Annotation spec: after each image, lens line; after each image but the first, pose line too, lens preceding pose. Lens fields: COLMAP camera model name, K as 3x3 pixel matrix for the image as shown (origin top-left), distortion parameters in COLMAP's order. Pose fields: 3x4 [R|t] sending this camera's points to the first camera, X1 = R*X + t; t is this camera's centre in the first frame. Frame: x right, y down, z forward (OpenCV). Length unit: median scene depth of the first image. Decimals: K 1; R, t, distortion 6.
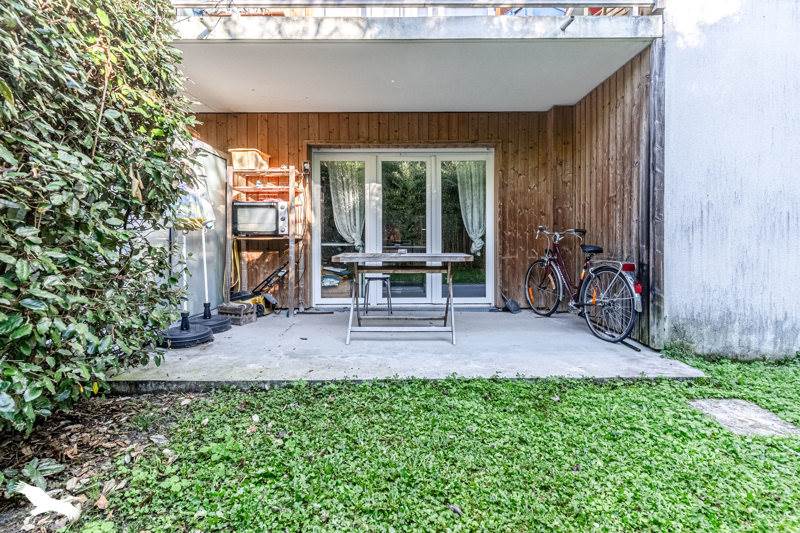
lens RADIAL K [[378.9, 0, 397.2], [0, 378.9, 243.2], [0, 0, 1]] dist [0.003341, 0.000402]
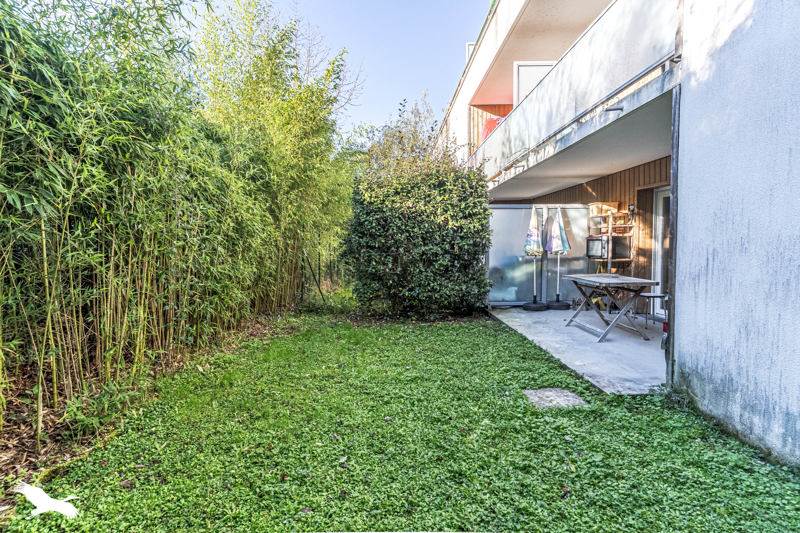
lens RADIAL K [[386.2, 0, 399.6], [0, 386.2, 264.8], [0, 0, 1]] dist [-0.003371, -0.000338]
pose [[0.011604, 0.057814, -0.998260, 1.719442], [0.006761, 0.998300, 0.057895, -0.128657], [0.999910, -0.007421, 0.011193, 0.244239]]
